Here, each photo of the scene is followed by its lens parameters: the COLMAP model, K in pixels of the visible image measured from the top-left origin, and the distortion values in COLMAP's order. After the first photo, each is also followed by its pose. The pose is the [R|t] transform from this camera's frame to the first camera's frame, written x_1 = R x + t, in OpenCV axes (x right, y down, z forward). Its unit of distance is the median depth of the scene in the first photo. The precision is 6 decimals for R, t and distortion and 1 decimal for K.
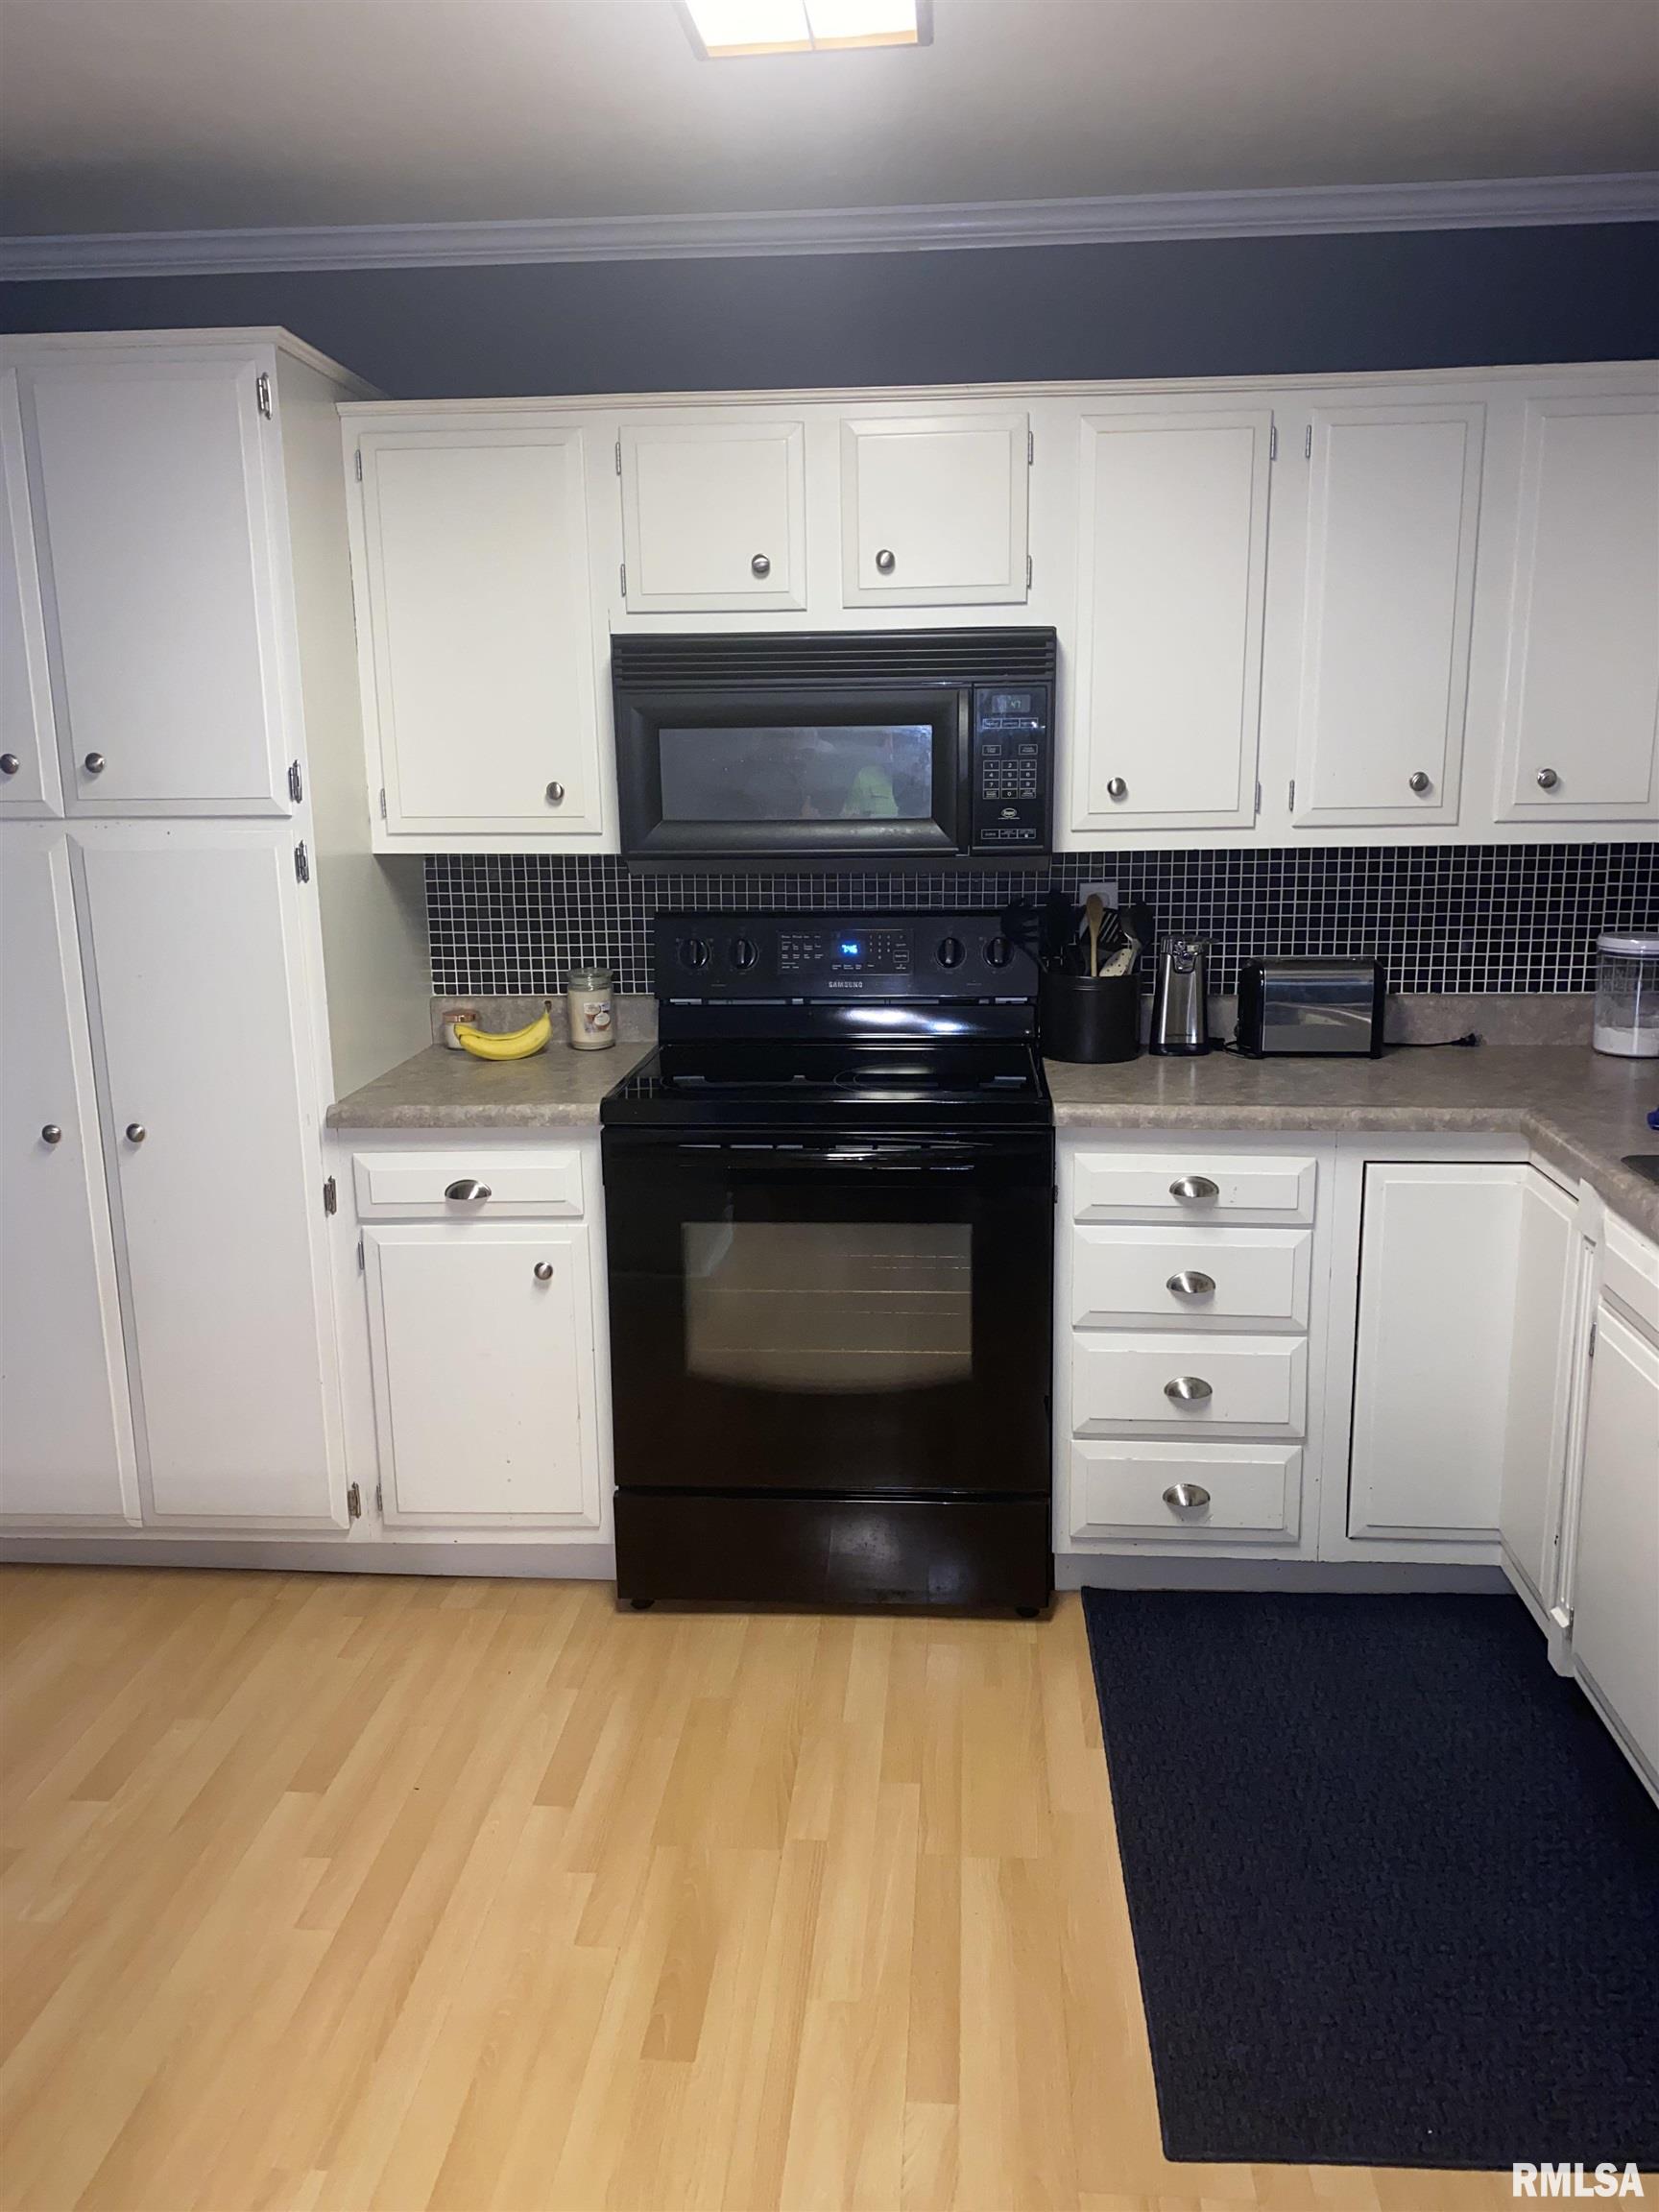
lens RADIAL K [[1703.3, 0, 818.4], [0, 1703.3, 1101.3], [0, 0, 1]] dist [0.063863, -0.058142]
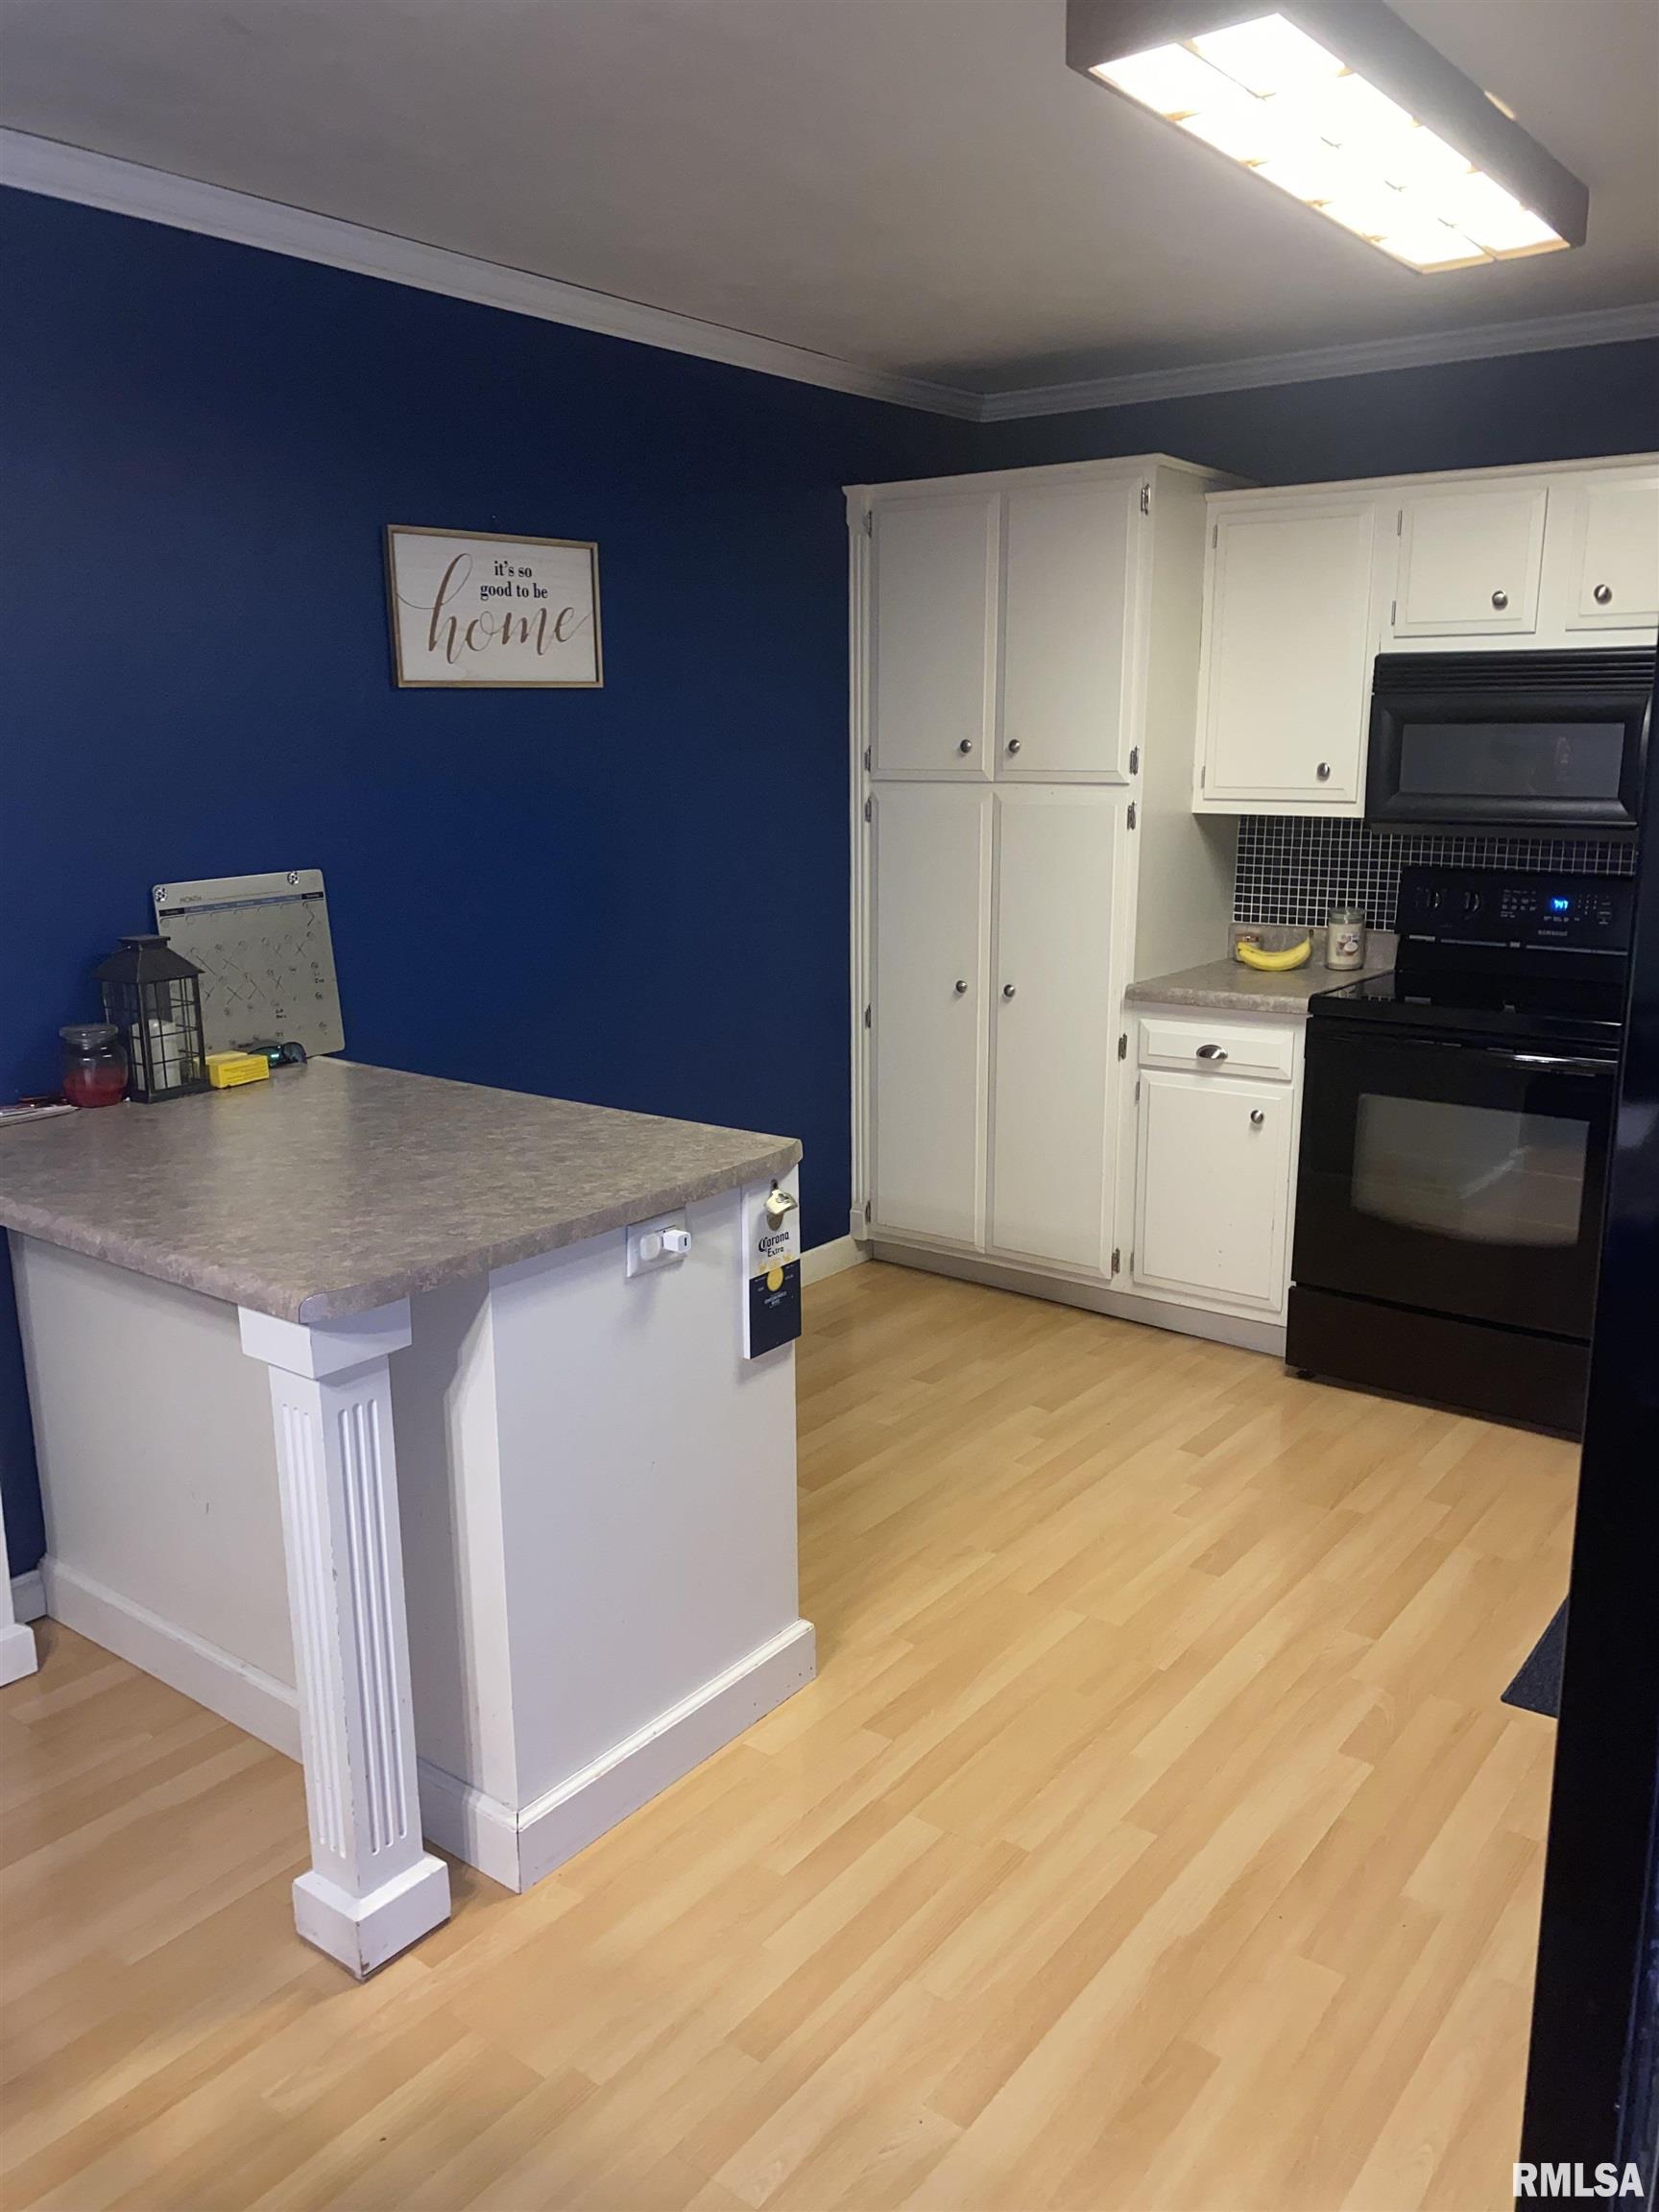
lens RADIAL K [[1703.3, 0, 833.4], [0, 1703.3, 1105.9], [0, 0, 1]] dist [0.063863, -0.058142]
pose [[0.846672, 0.128669, -0.516325, 0.253490], [-0.120345, 0.991485, 0.049737, 0.060594], [0.518328, 0.020026, 0.854947, -0.354137]]
